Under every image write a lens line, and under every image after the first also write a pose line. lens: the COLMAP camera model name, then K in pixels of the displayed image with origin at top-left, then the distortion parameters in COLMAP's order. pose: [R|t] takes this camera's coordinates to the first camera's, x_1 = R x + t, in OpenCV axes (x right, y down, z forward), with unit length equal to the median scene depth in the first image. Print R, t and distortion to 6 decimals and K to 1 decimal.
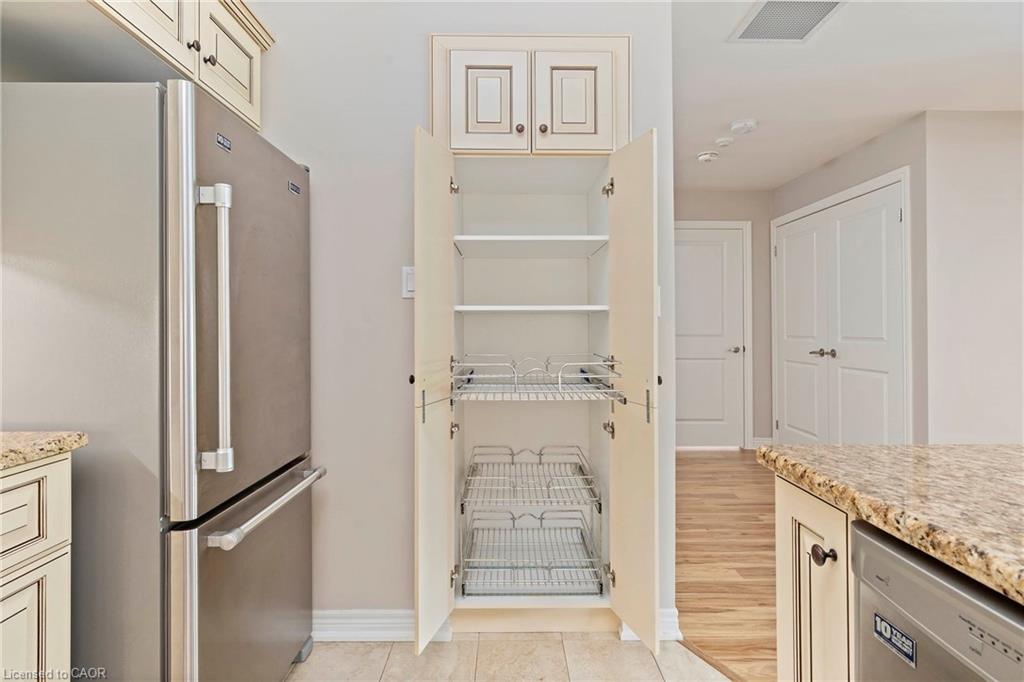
lens RADIAL K [[558.4, 0, 512.0], [0, 558.4, 324.4], [0, 0, 1]] dist [0.003213, 0.000366]
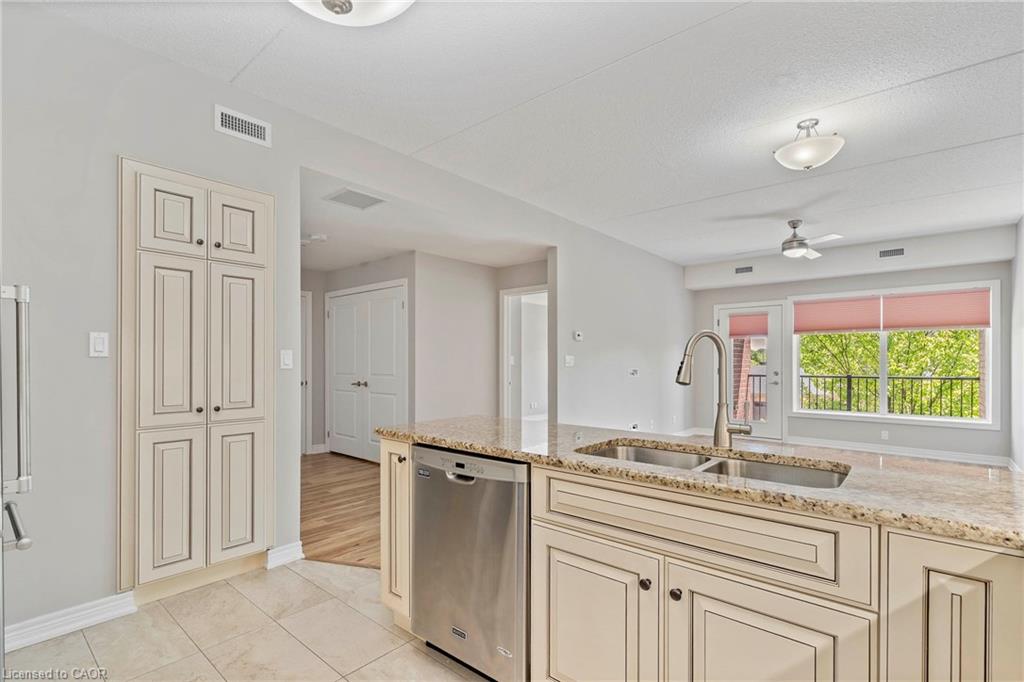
lens RADIAL K [[479.6, 0, 507.9], [0, 479.6, 361.4], [0, 0, 1]] dist [-0.000297, 0.000860]
pose [[0.660405, 0.000629, 0.750910, -0.829321], [-0.006219, 0.999970, 0.004633, -0.099615], [-0.750884, -0.007729, 0.660389, -0.923400]]
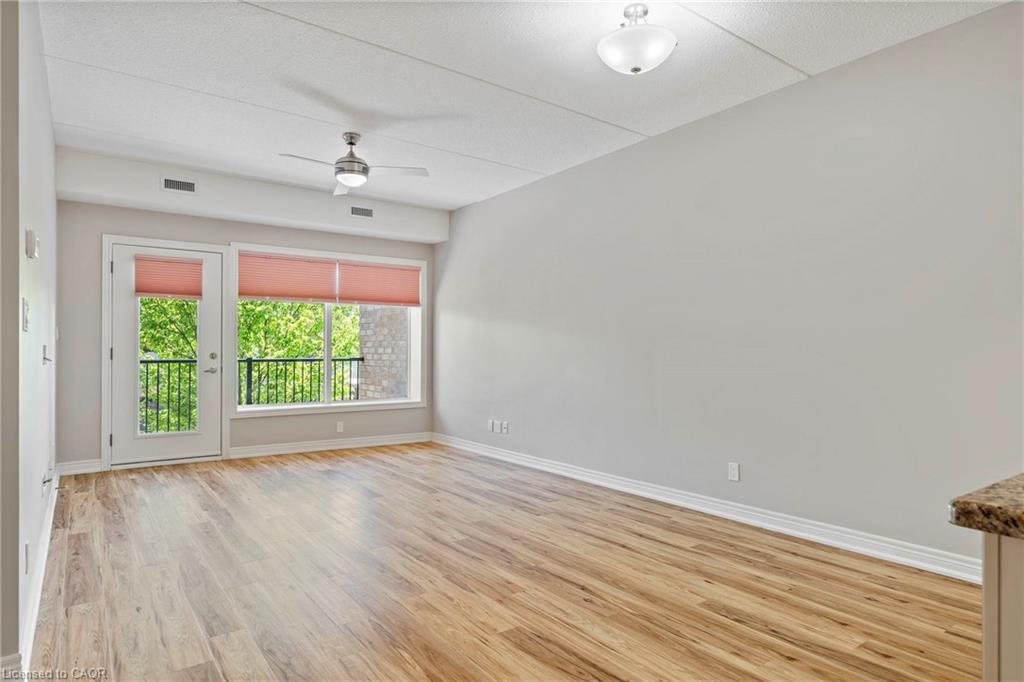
lens RADIAL K [[590.8, 0, 509.3], [0, 590.8, 348.5], [0, 0, 1]] dist [0.003686, -0.000093]
pose [[-0.577730, 0.000862, 0.816228, 0.889017], [-0.008556, 0.999938, -0.007112, 0.042284], [-0.816183, -0.011092, -0.577687, 1.994716]]
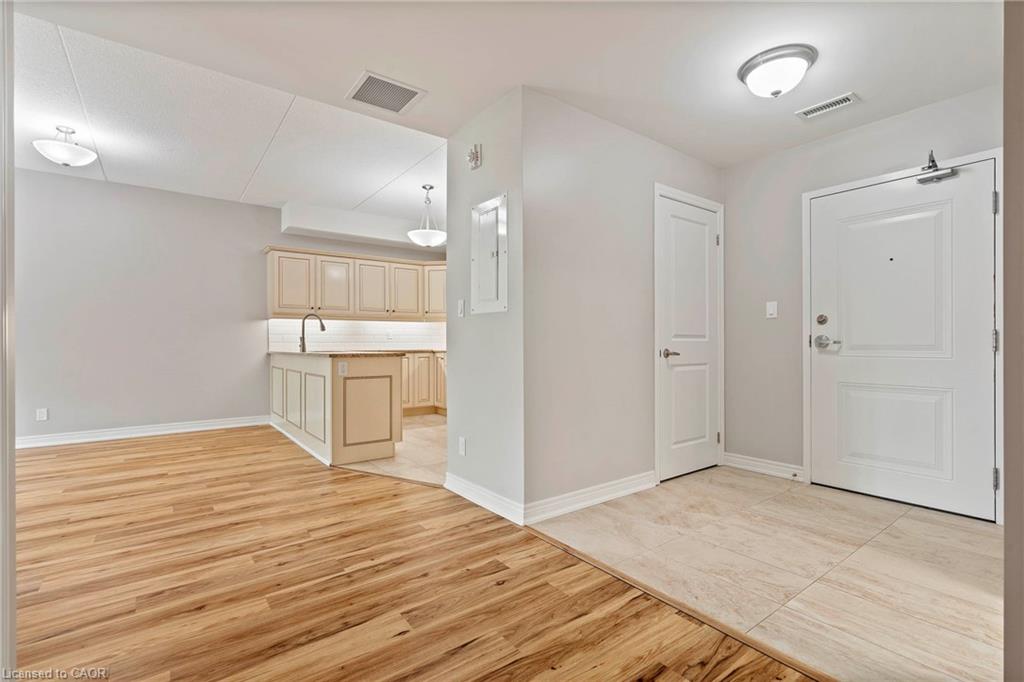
lens RADIAL K [[466.7, 0, 510.9], [0, 466.7, 342.4], [0, 0, 1]] dist [-0.002146, 0.001090]
pose [[-0.805091, 0.001808, -0.593148, 2.300879], [0.007694, 0.999943, -0.007396, 0.173101], [0.593101, -0.010519, -0.805060, 5.223778]]
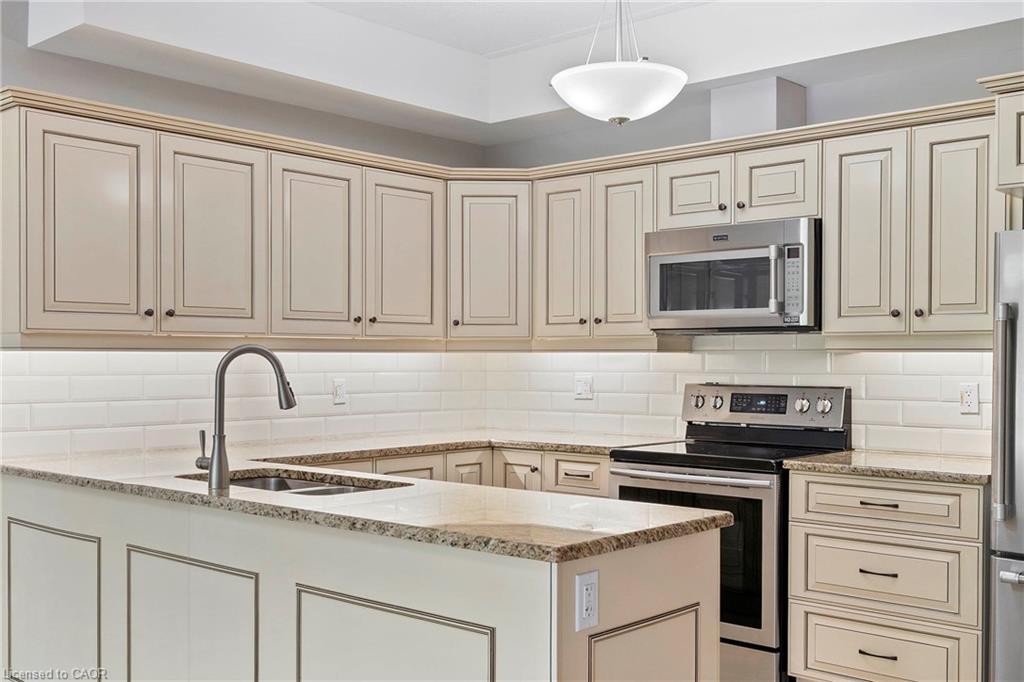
lens RADIAL K [[1057.6, 0, 510.2], [0, 1057.6, 373.7], [0, 0, 1]] dist [0.007787, -0.010677]
pose [[-0.674969, 0.008796, -0.737793, 2.839464], [0.003528, 0.999956, 0.008695, -0.145188], [0.737837, 0.003266, -0.674971, 2.468321]]
